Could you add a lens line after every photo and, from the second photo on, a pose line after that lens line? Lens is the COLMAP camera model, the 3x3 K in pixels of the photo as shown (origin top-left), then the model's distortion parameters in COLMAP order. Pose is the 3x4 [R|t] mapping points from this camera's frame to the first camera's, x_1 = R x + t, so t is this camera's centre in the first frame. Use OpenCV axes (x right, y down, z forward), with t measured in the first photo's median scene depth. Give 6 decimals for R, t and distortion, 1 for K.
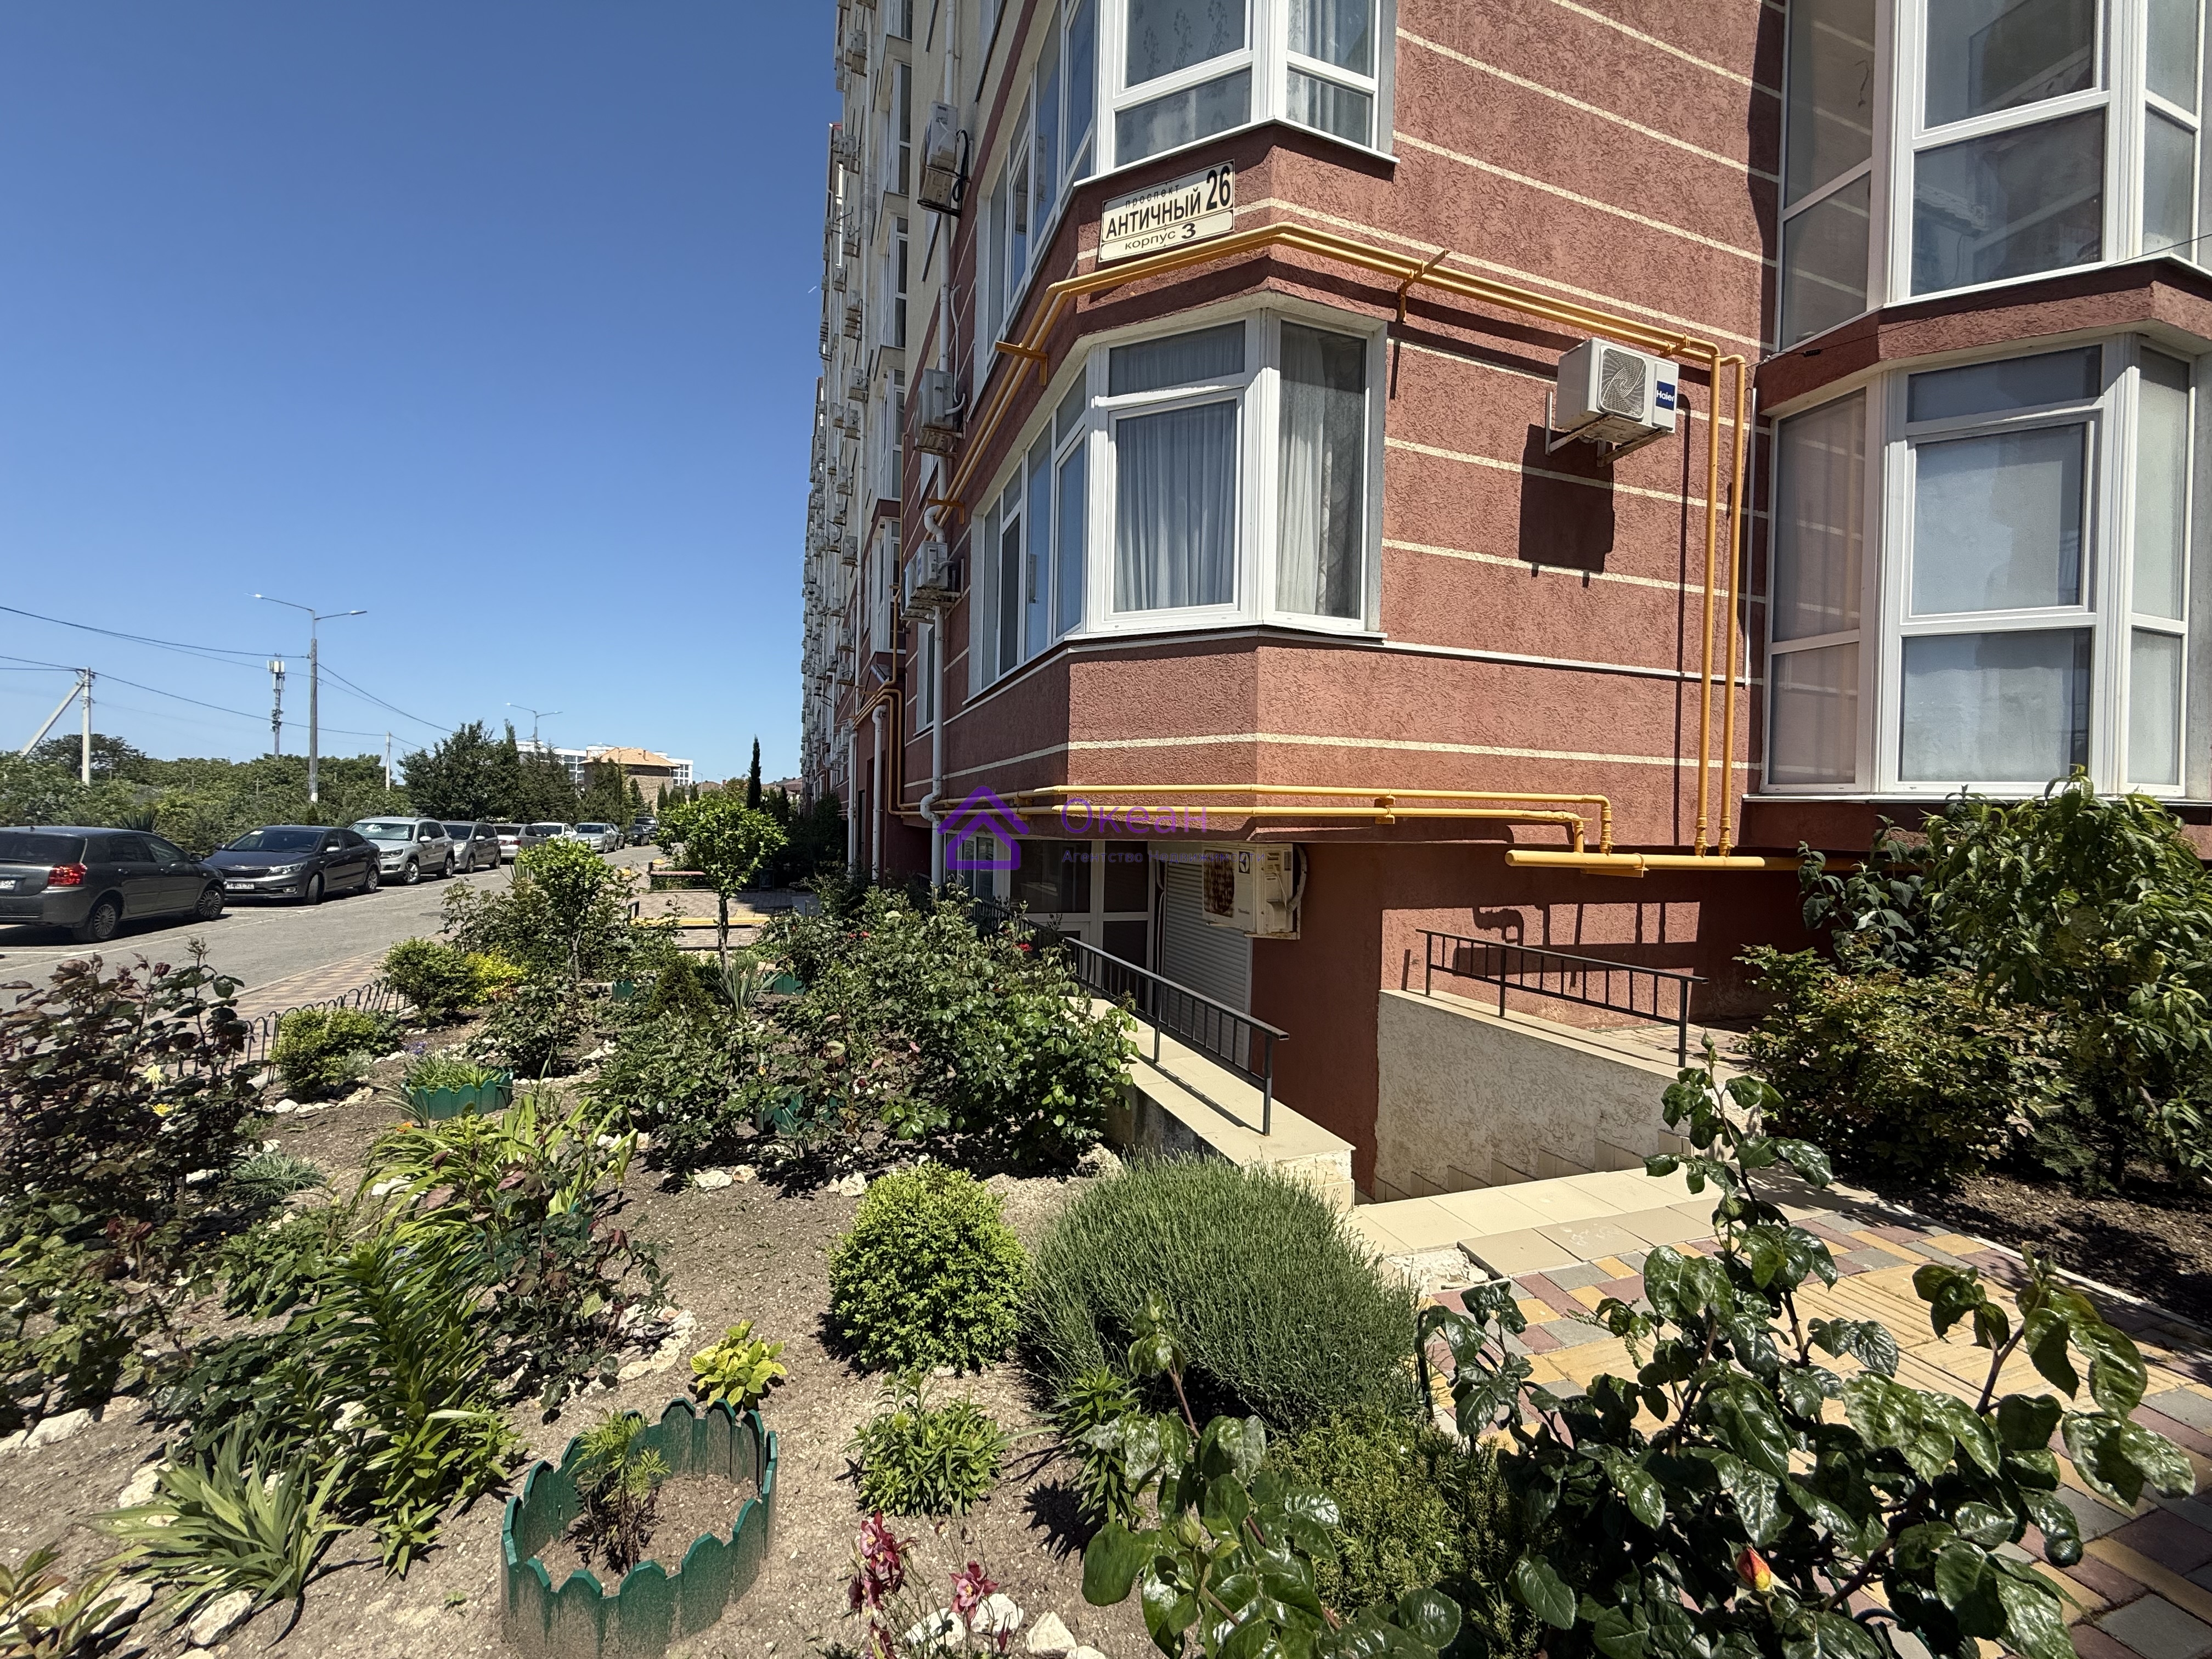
lens RADIAL K [[868.9, 0, 1099.9], [0, 868.9, 829.8], [0, 0, 1]] dist [0.004985, 0.000169]
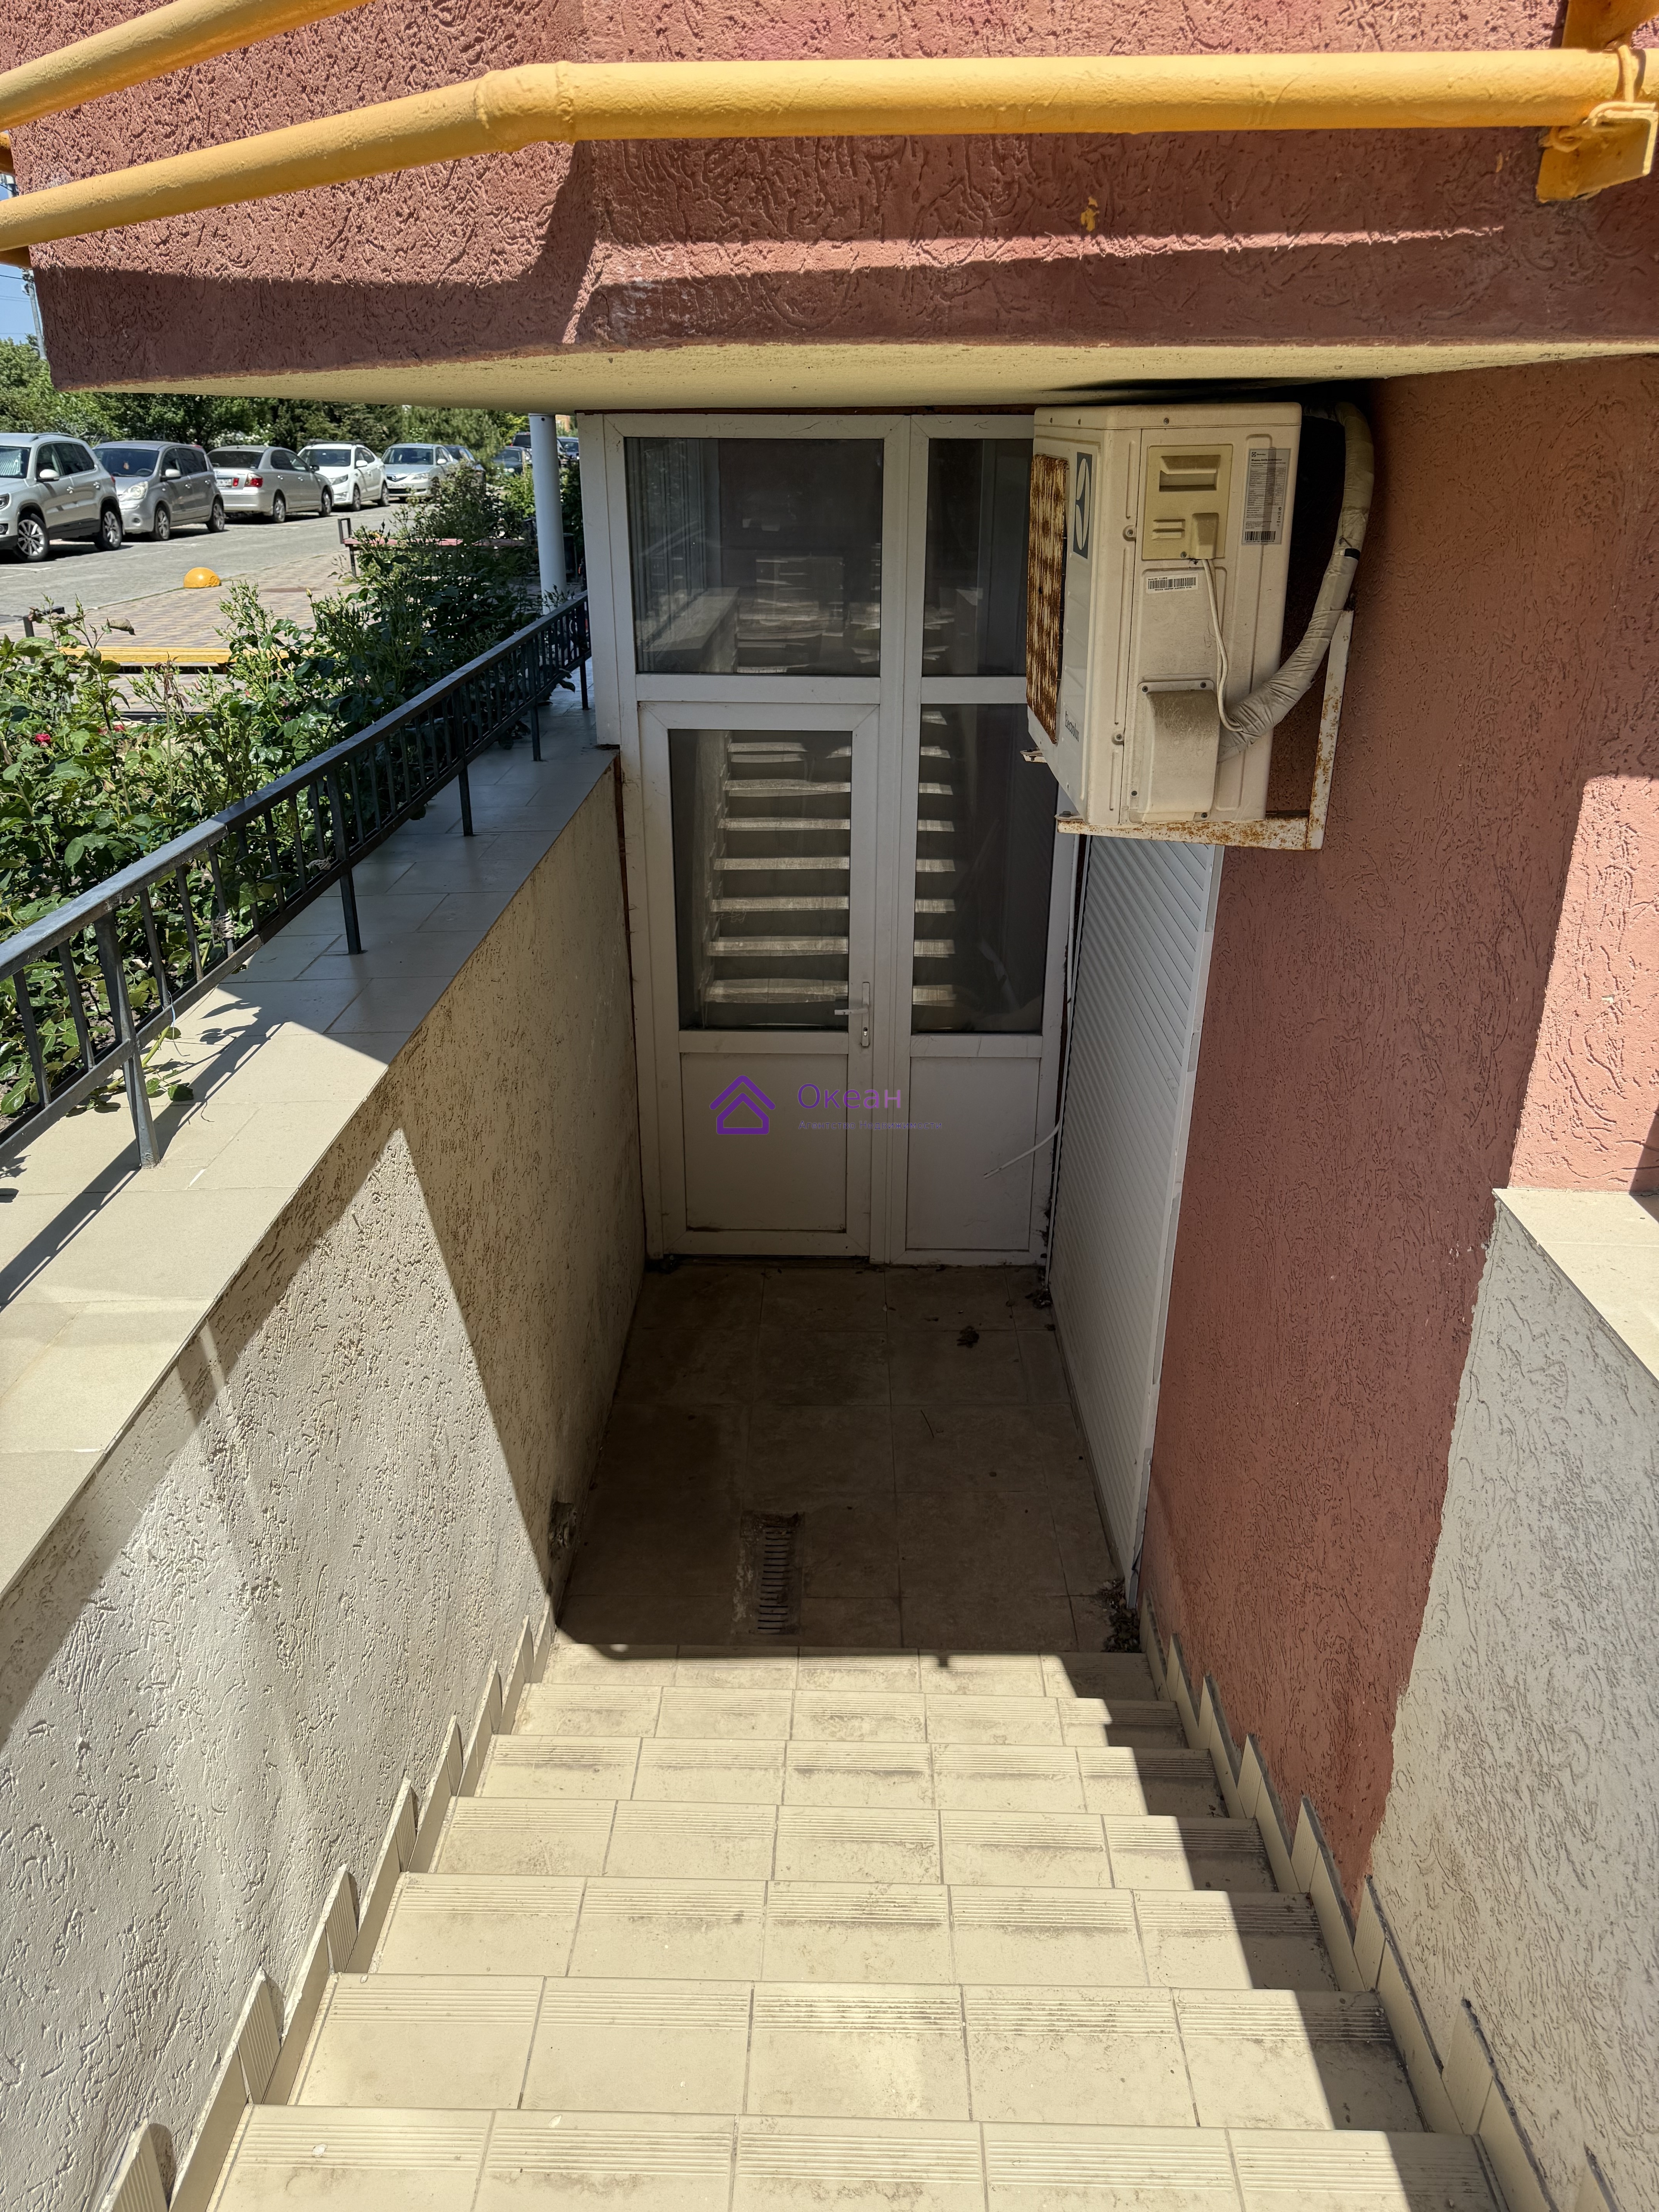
lens RADIAL K [[1541.8, 0, 819.4], [0, 1541.8, 1145.0], [0, 0, 1]] dist [0.049036, -0.048121]
pose [[0.939816, 0.124261, -0.318285, 0.298661], [0.016326, 0.914131, 0.405090, 0.028623], [0.341291, -0.385906, 0.857086, 0.667317]]
